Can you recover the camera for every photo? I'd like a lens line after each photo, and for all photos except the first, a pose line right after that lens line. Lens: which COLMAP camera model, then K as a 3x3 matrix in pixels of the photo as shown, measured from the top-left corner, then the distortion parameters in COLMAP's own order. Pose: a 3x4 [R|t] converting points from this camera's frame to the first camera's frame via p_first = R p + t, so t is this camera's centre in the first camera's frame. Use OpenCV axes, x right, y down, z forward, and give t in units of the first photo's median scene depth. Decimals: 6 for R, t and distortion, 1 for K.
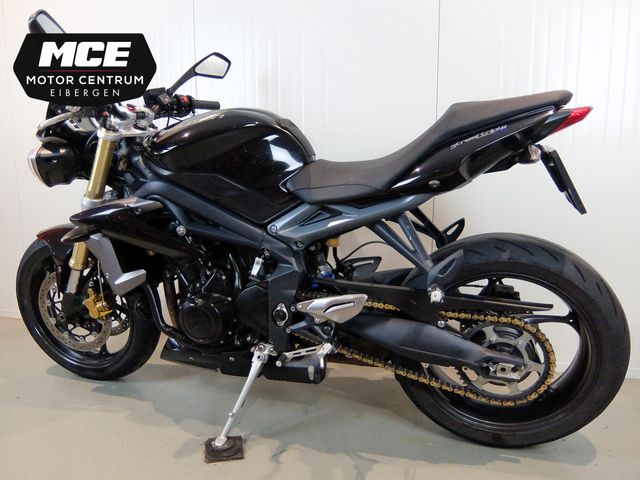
lens RADIAL K [[466.4, 0, 322.2], [0, 466.4, 240.3], [0, 0, 1]] dist [-0.020424, -0.012686]
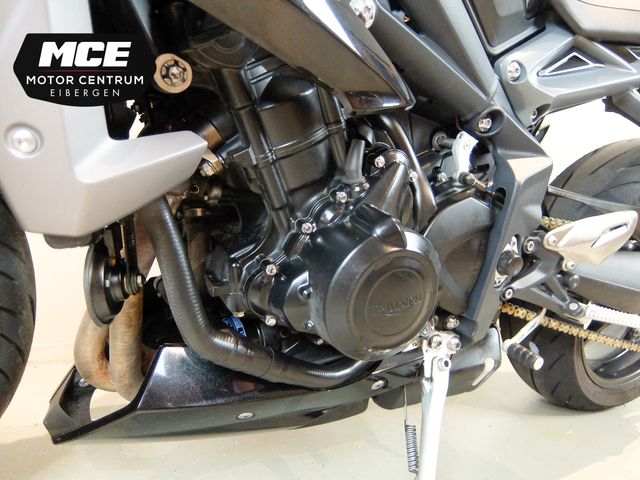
lens RADIAL K [[466.4, 0, 323.9], [0, 466.4, 243.5], [0, 0, 1]] dist [-0.020424, -0.012686]
pose [[0.705051, -0.038671, 0.708102, -0.536017], [-0.009479, 0.997909, 0.063935, 0.112445], [-0.709094, -0.051789, 0.703210, 0.790994]]
